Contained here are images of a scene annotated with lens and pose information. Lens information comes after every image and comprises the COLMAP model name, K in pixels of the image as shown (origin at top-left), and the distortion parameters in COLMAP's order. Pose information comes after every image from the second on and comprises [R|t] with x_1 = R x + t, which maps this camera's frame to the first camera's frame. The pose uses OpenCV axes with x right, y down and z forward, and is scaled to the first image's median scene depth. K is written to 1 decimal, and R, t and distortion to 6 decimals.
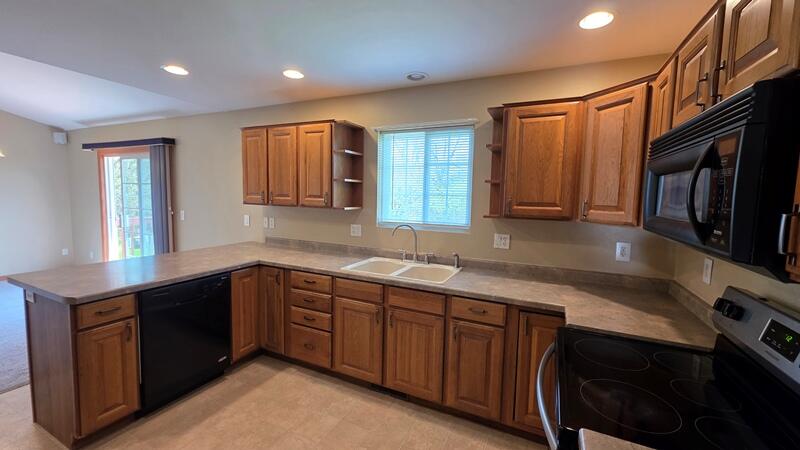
lens RADIAL K [[320.0, 0, 400.7], [0, 320.0, 222.2], [0, 0, 1]] dist [0.001533, -0.000230]
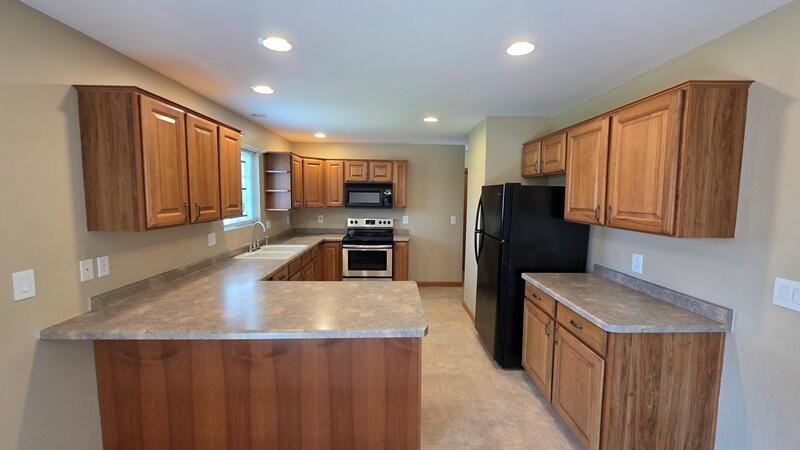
lens RADIAL K [[320.0, 0, 400.7], [0, 320.0, 222.2], [0, 0, 1]] dist [0.001533, -0.000230]
pose [[-0.449074, -0.105598, 0.887232, -1.393921], [0.060131, 0.987169, 0.147928, -0.150461], [-0.891469, 0.119780, -0.436962, 1.022499]]
